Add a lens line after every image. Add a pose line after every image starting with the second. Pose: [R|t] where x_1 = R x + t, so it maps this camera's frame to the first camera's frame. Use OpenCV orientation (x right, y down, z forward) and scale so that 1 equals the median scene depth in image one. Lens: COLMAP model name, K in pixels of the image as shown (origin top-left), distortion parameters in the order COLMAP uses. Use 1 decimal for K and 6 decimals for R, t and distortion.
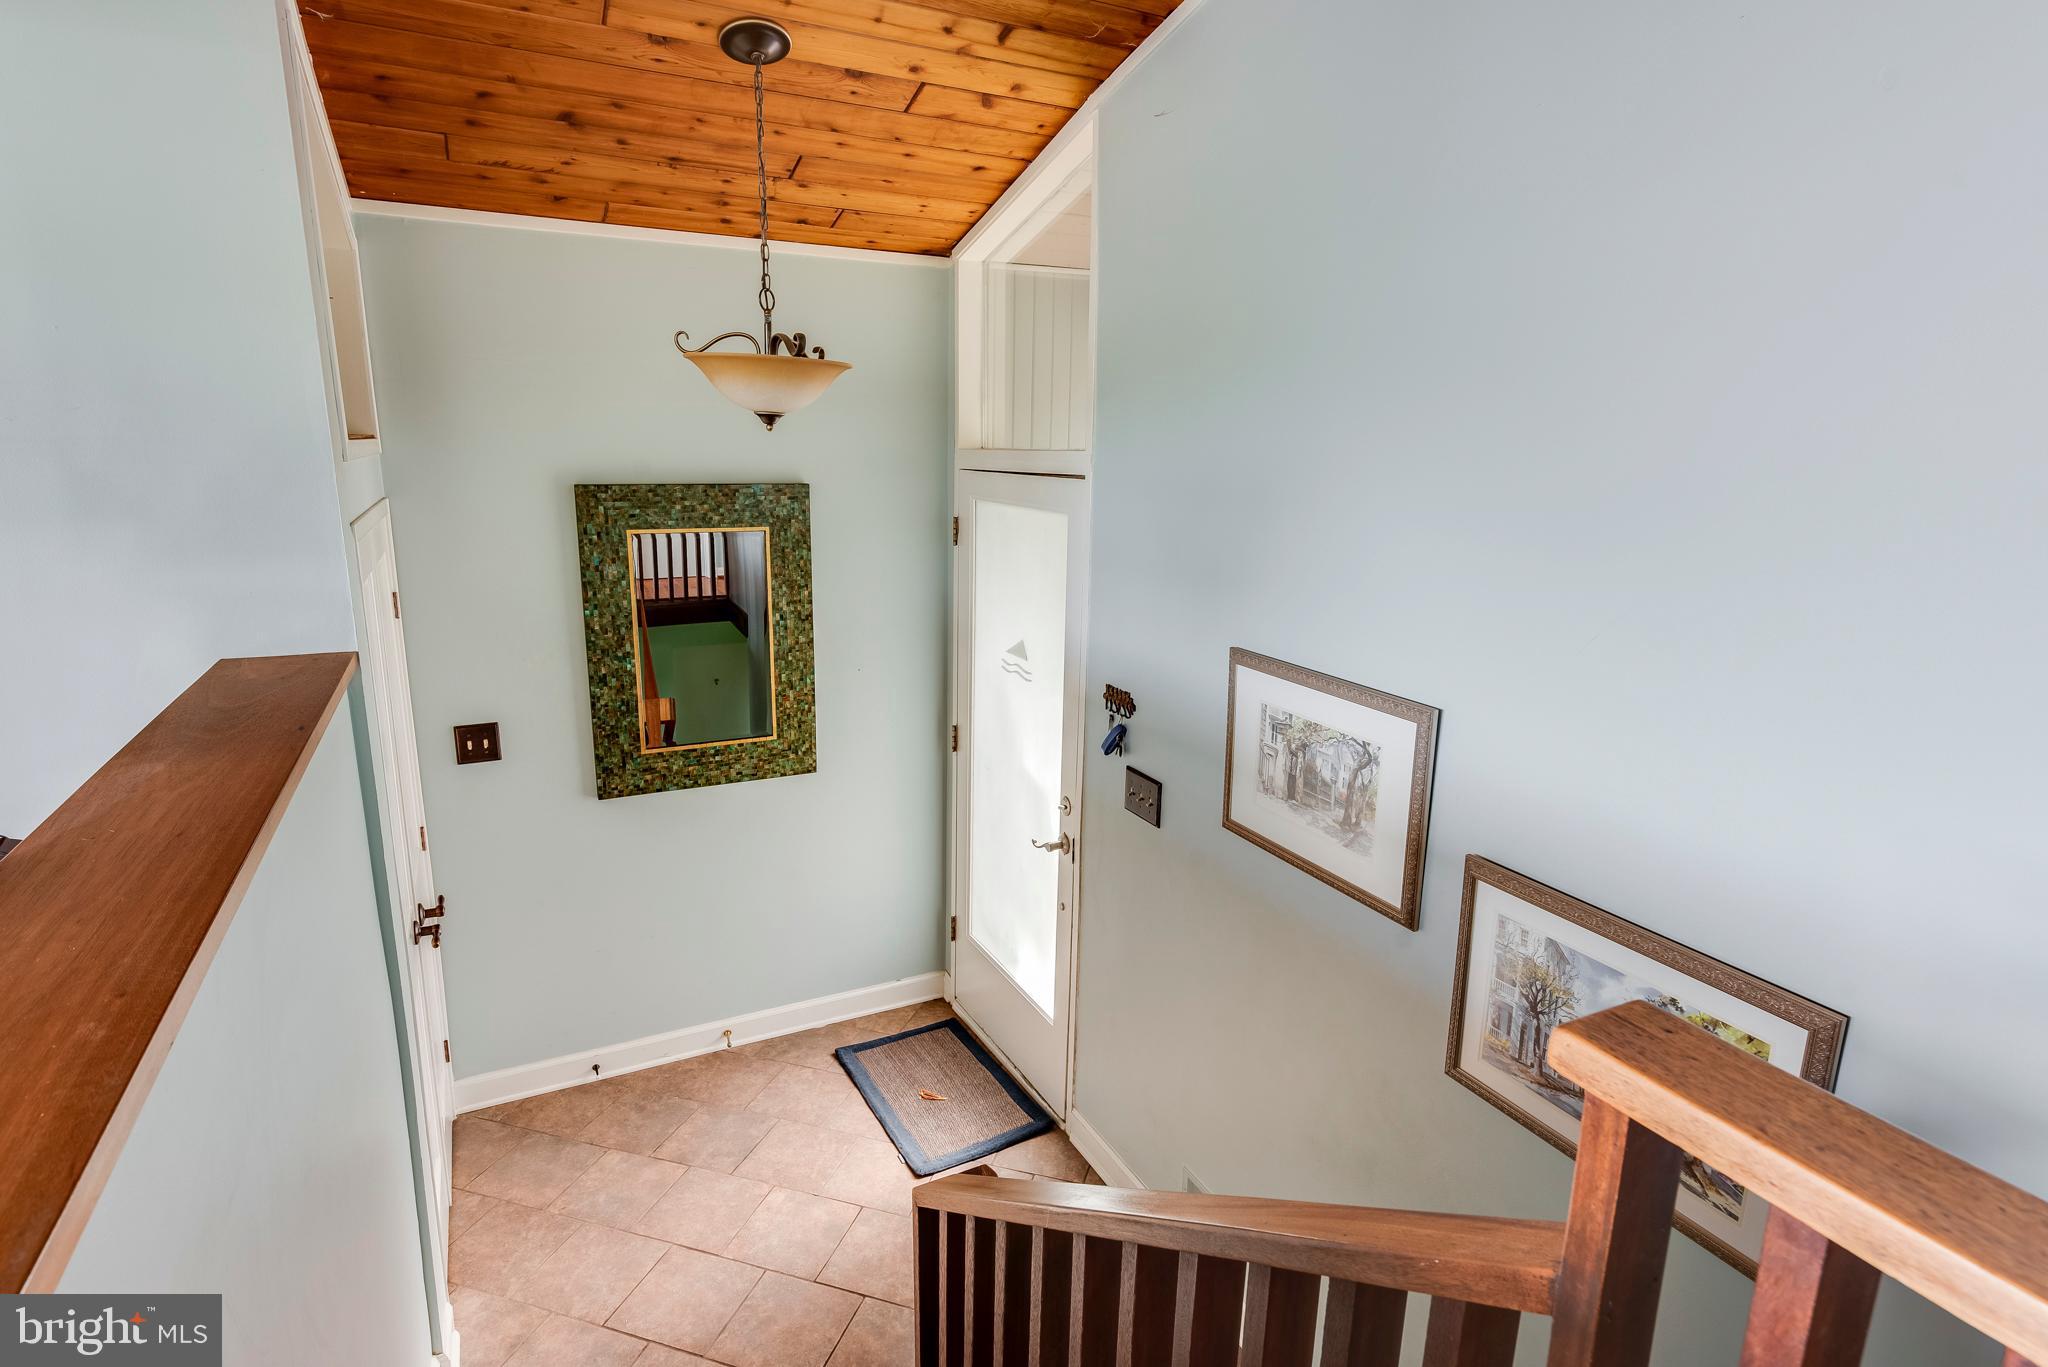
lens RADIAL K [[1036.0, 0, 1017.8], [0, 1036.0, 677.7], [0, 0, 1]] dist [0.003767, 0.000996]
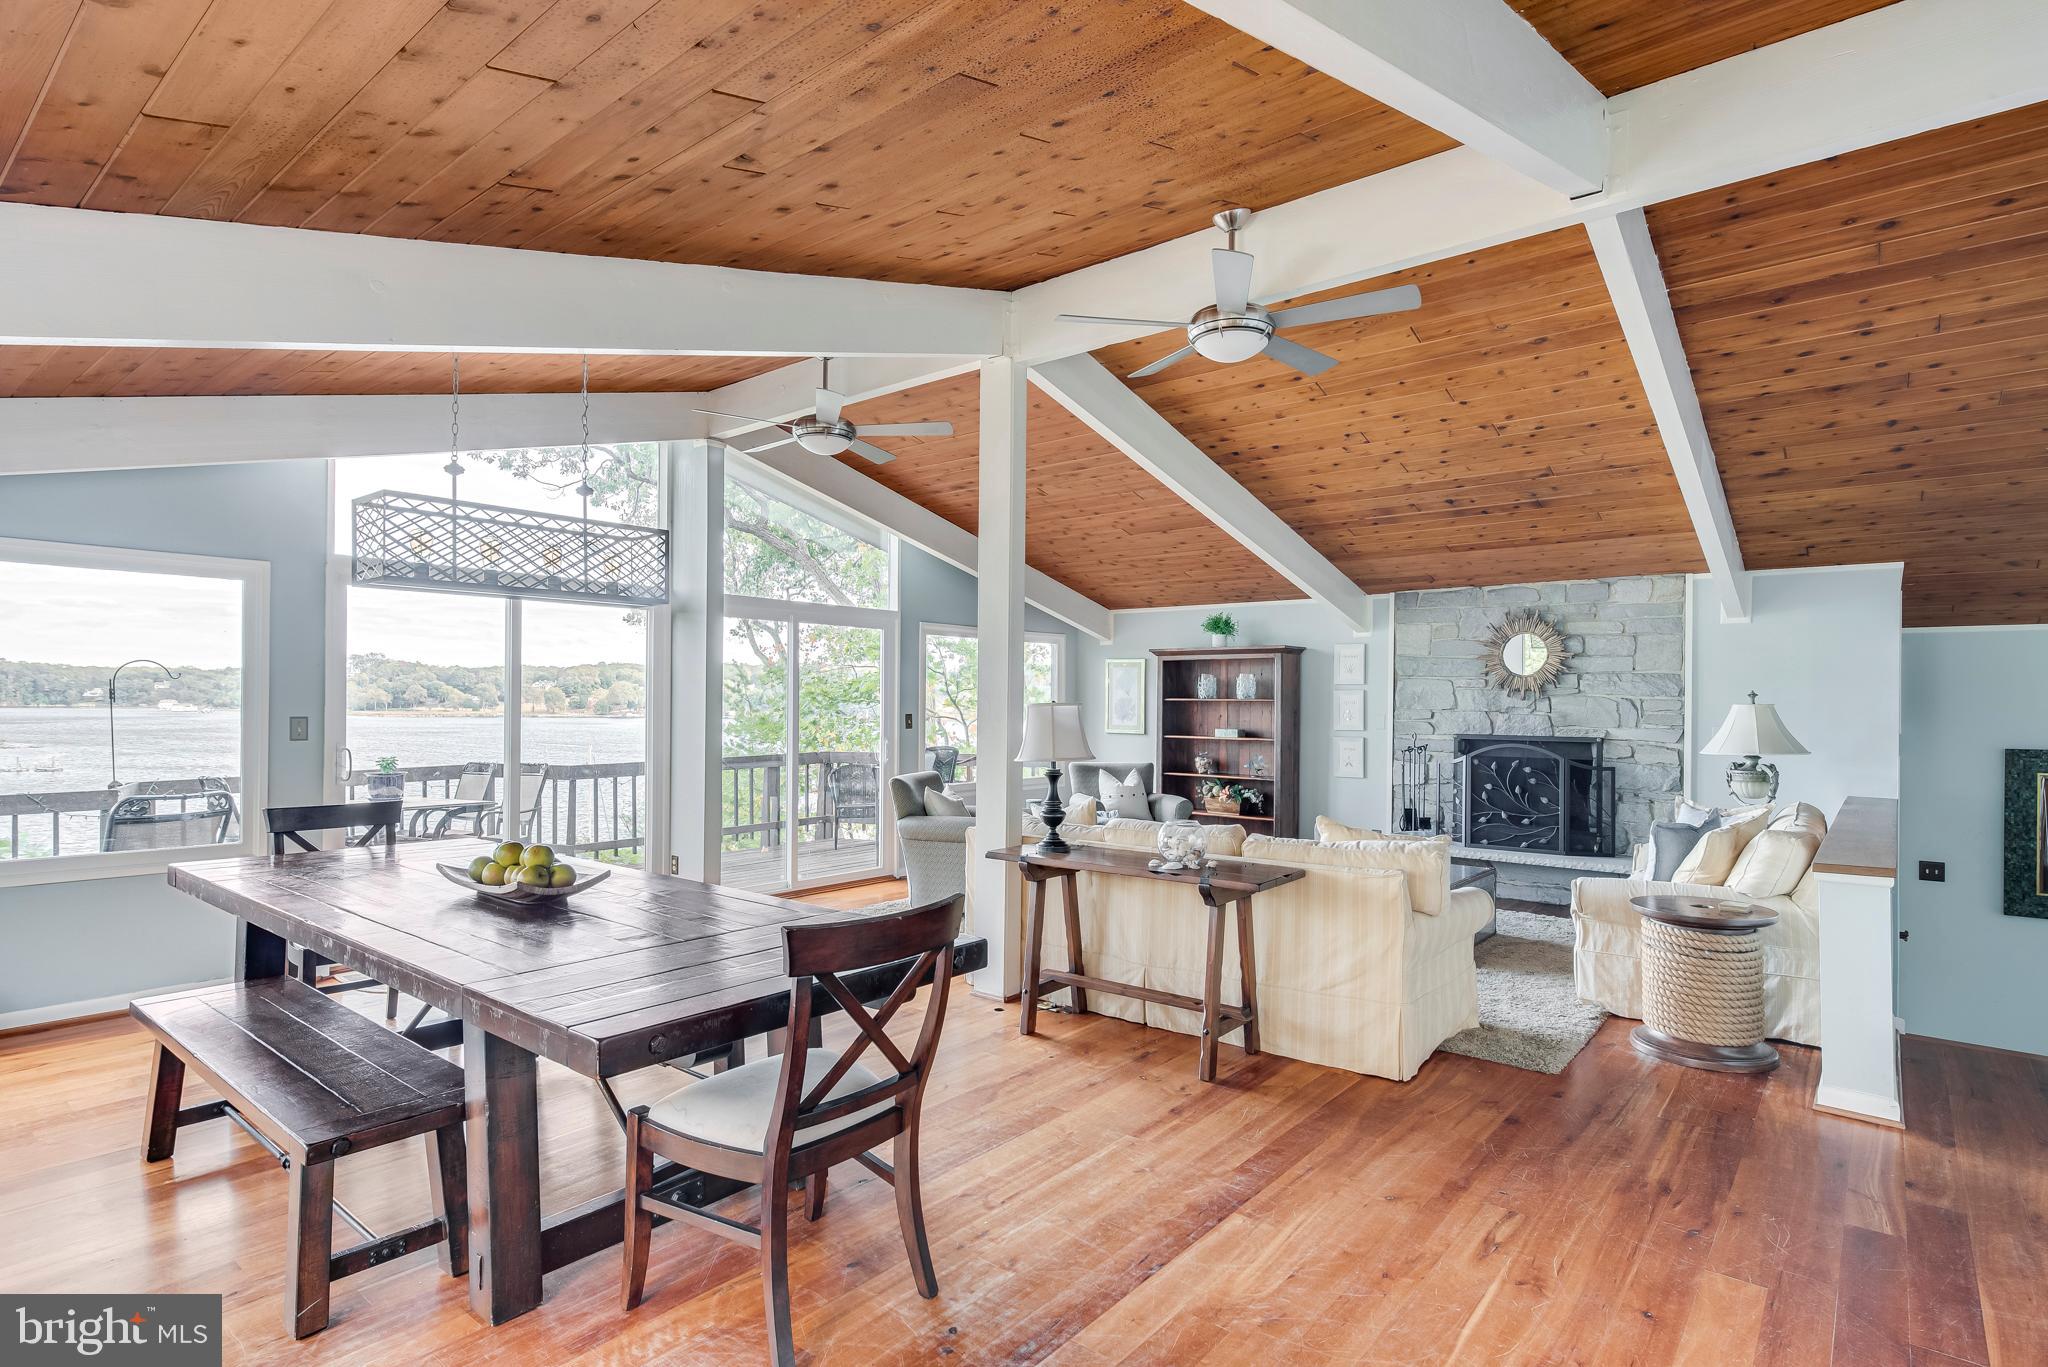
lens RADIAL K [[1036.0, 0, 1028.1], [0, 1036.0, 691.0], [0, 0, 1]] dist [0.003767, 0.000996]
pose [[0.407571, -0.018860, -0.912979, 0.635379], [-0.214542, 0.969825, -0.115810, 0.338820], [0.887613, 0.243073, 0.391226, -1.479107]]
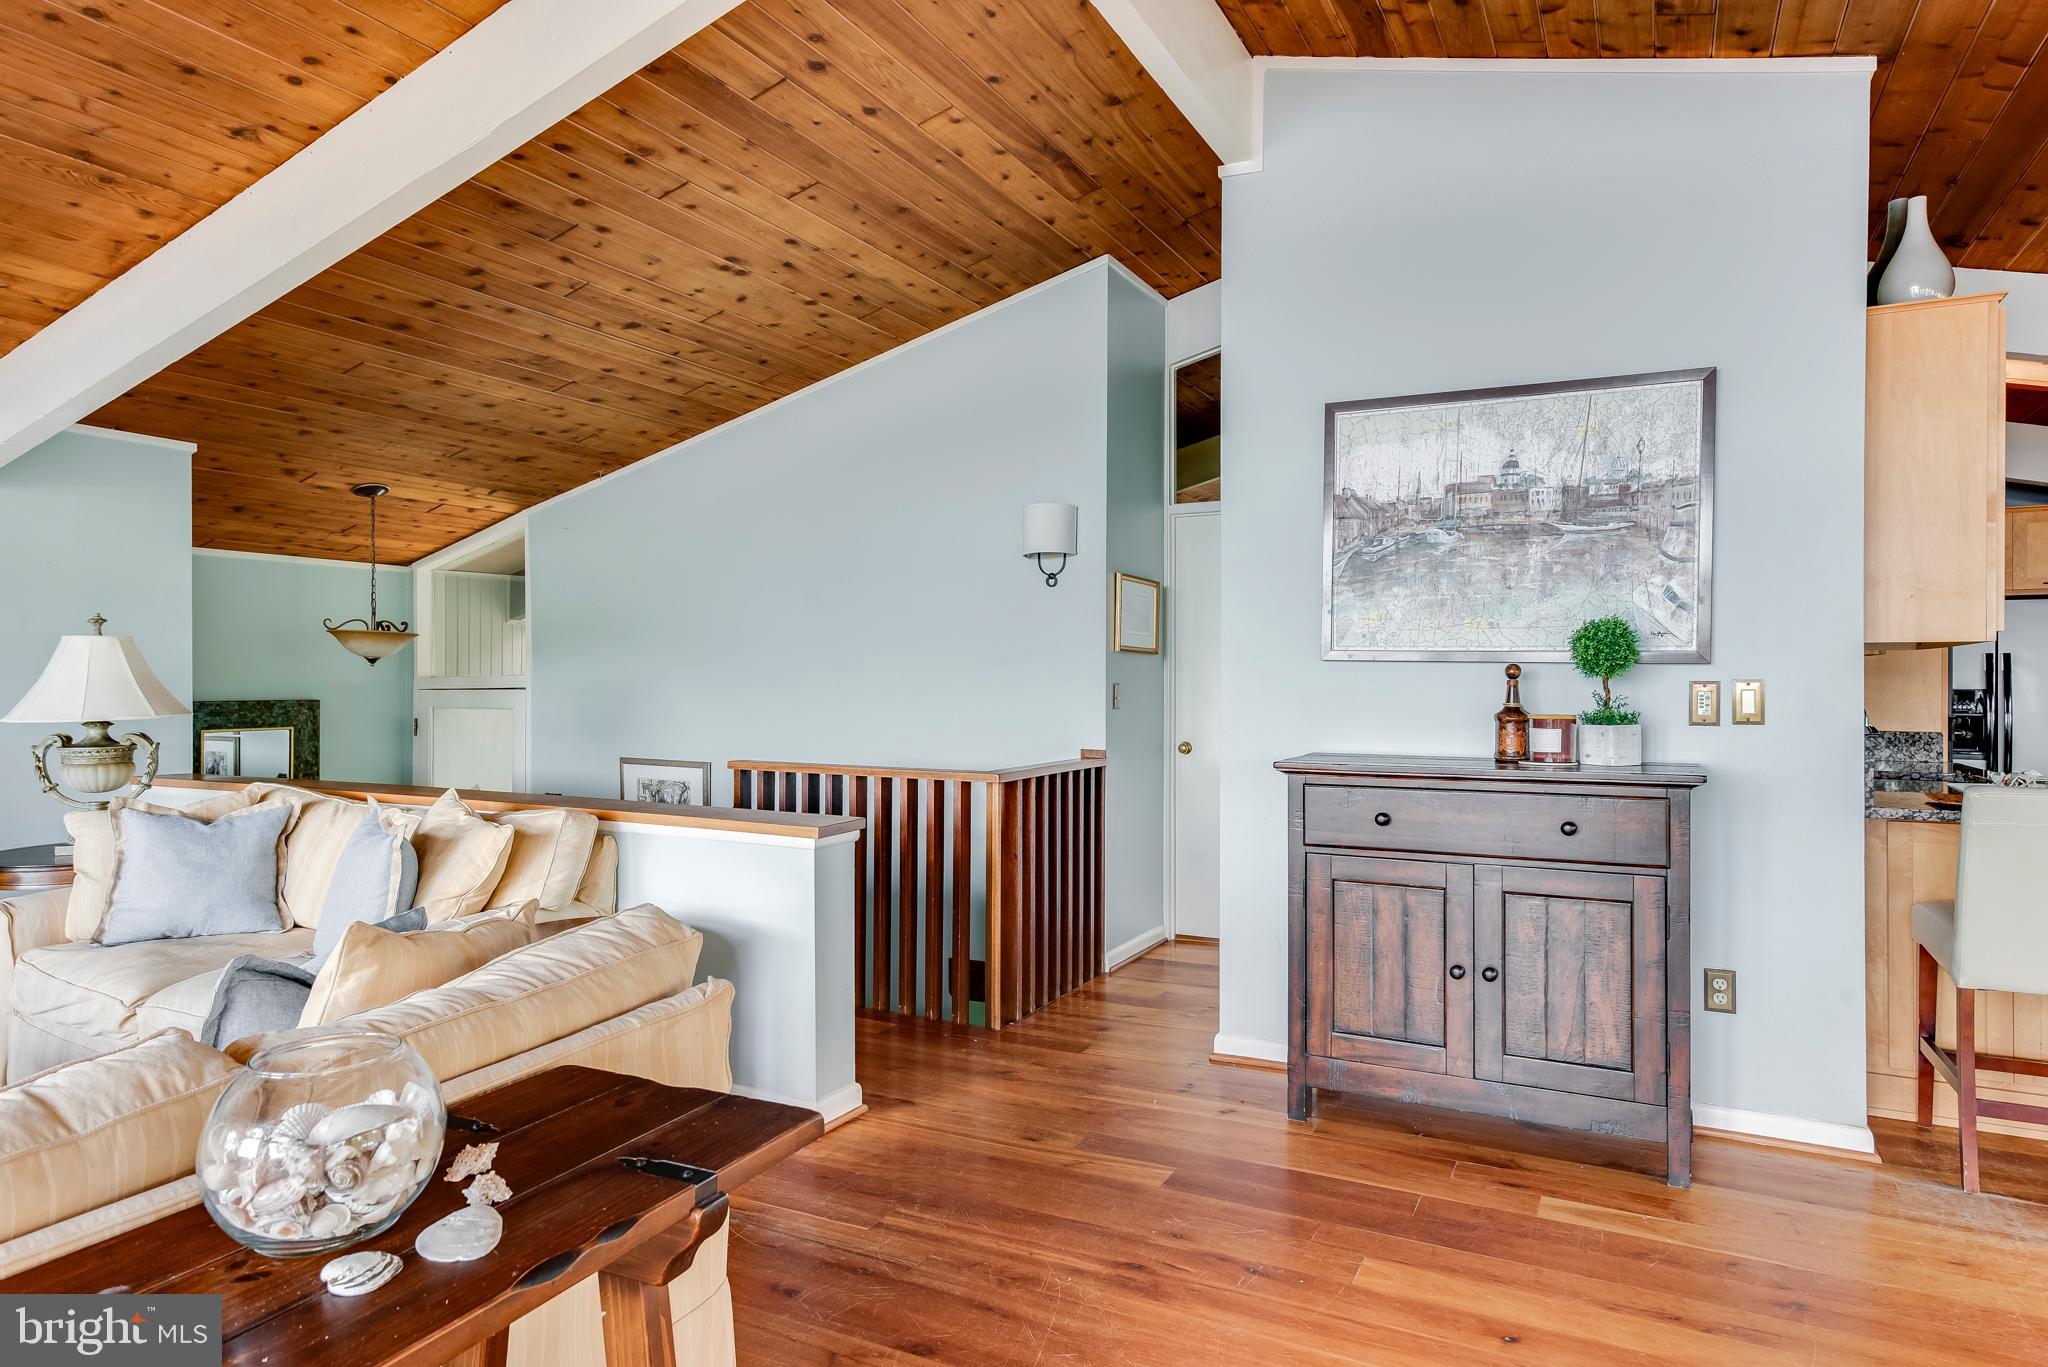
lens RADIAL K [[1196.2, 0, 1020.8], [0, 1196.2, 676.9], [0, 0, 1]] dist [0.001992, 0.000162]
pose [[0.799922, -0.016765, 0.599870, -0.490603], [0.150331, 0.973335, -0.173262, 0.286631], [-0.580970, 0.228775, 0.781112, -1.183524]]
